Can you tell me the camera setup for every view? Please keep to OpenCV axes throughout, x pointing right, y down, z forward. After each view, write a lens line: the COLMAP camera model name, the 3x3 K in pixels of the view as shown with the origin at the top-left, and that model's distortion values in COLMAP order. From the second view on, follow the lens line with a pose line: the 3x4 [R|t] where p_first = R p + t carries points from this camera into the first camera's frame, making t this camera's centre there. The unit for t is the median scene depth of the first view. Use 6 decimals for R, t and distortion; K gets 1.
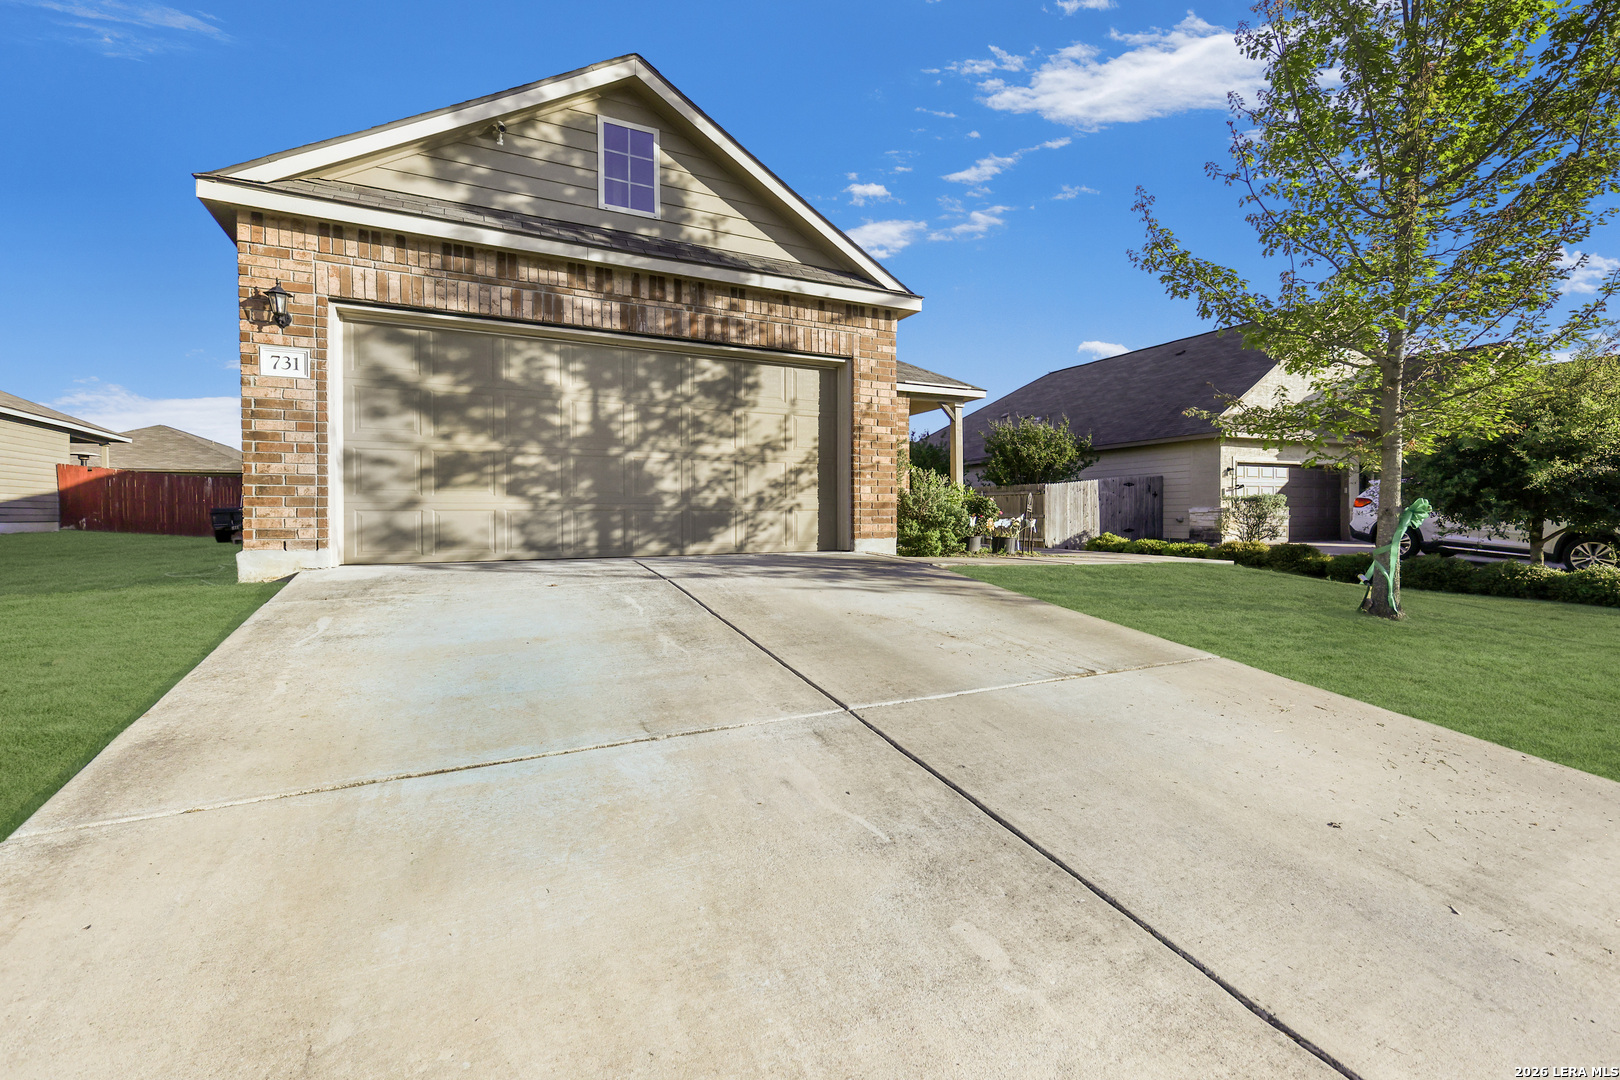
lens RADIAL K [[732.8, 0, 810.0], [0, 732.8, 540.0], [0, 0, 1]] dist [-0.027677, 0.000264]
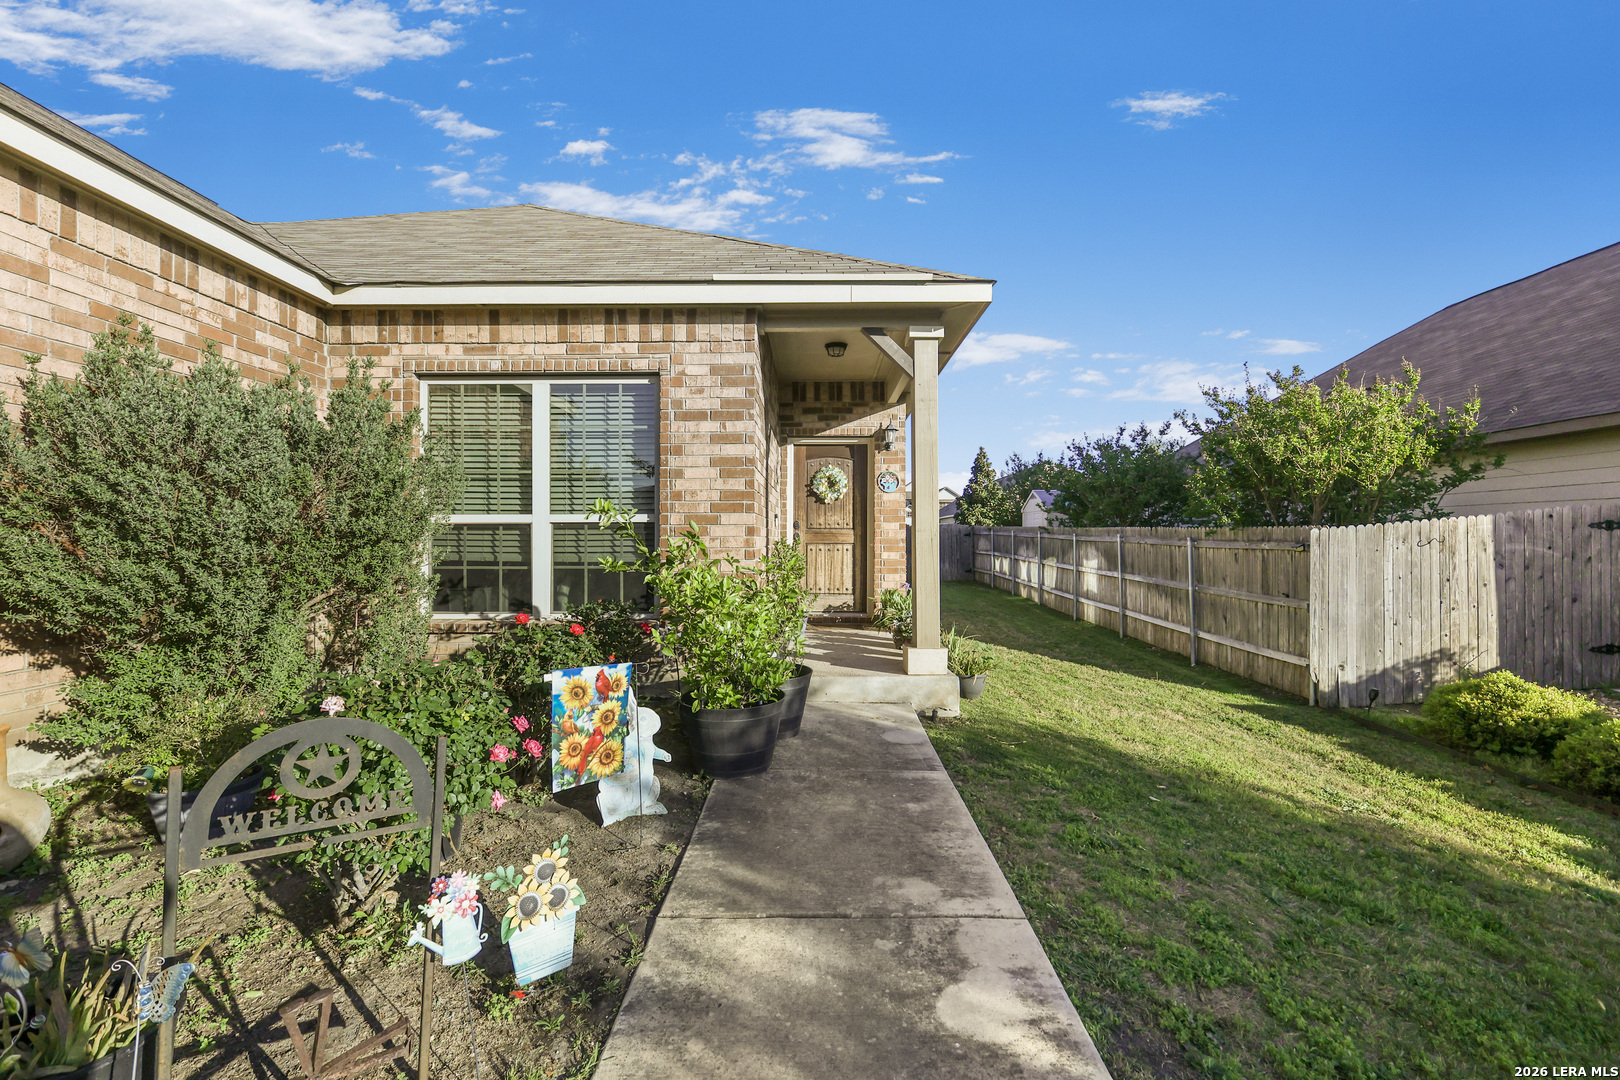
lens RADIAL K [[709.3, 0, 810.0], [0, 709.3, 540.0], [0, 0, 1]] dist [0.001161, 0.000083]
pose [[0.885070, -0.002233, -0.465453, 0.590561], [-0.014382, 0.999380, -0.032143, -0.122592], [0.465236, 0.035143, 0.884489, 1.187169]]
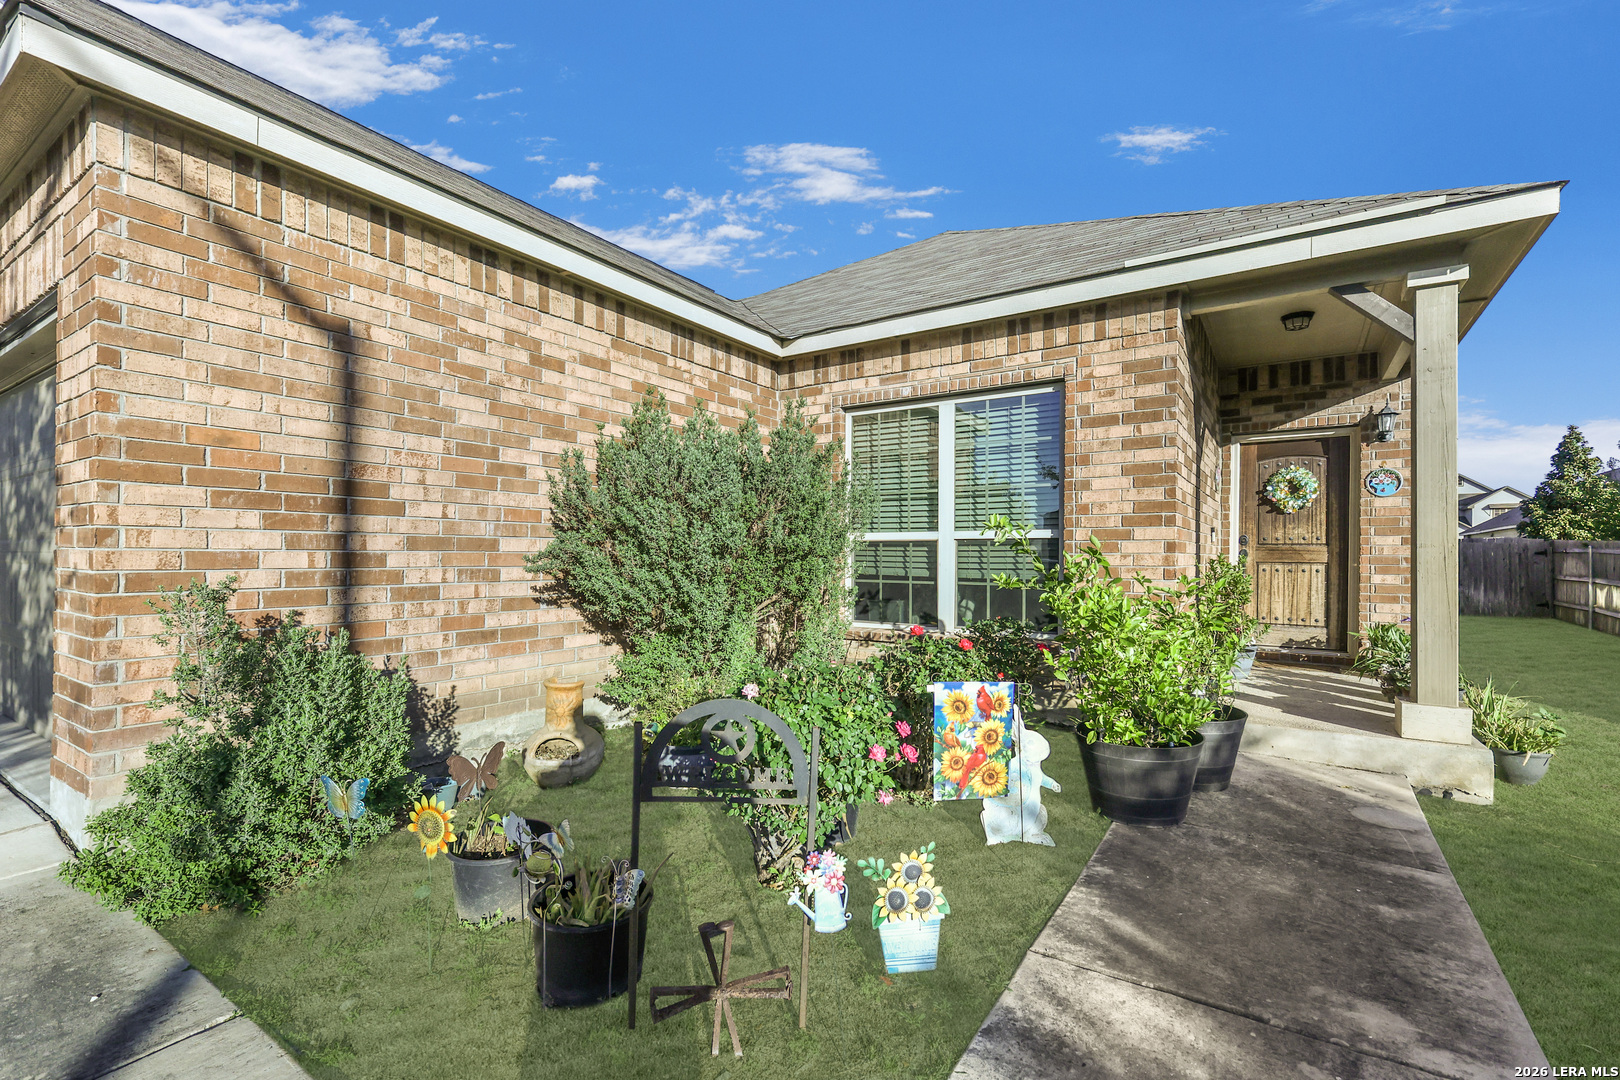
lens RADIAL K [[725.7, 0, 810.2], [0, 725.7, 560.7], [0, 0, 1]] dist [-0.000242, 0.000409]
pose [[0.482153, 0.005900, -0.876067, 0.608753], [-0.035947, 0.999268, -0.013054, -0.122083], [0.875349, 0.037786, 0.482012, 1.205686]]
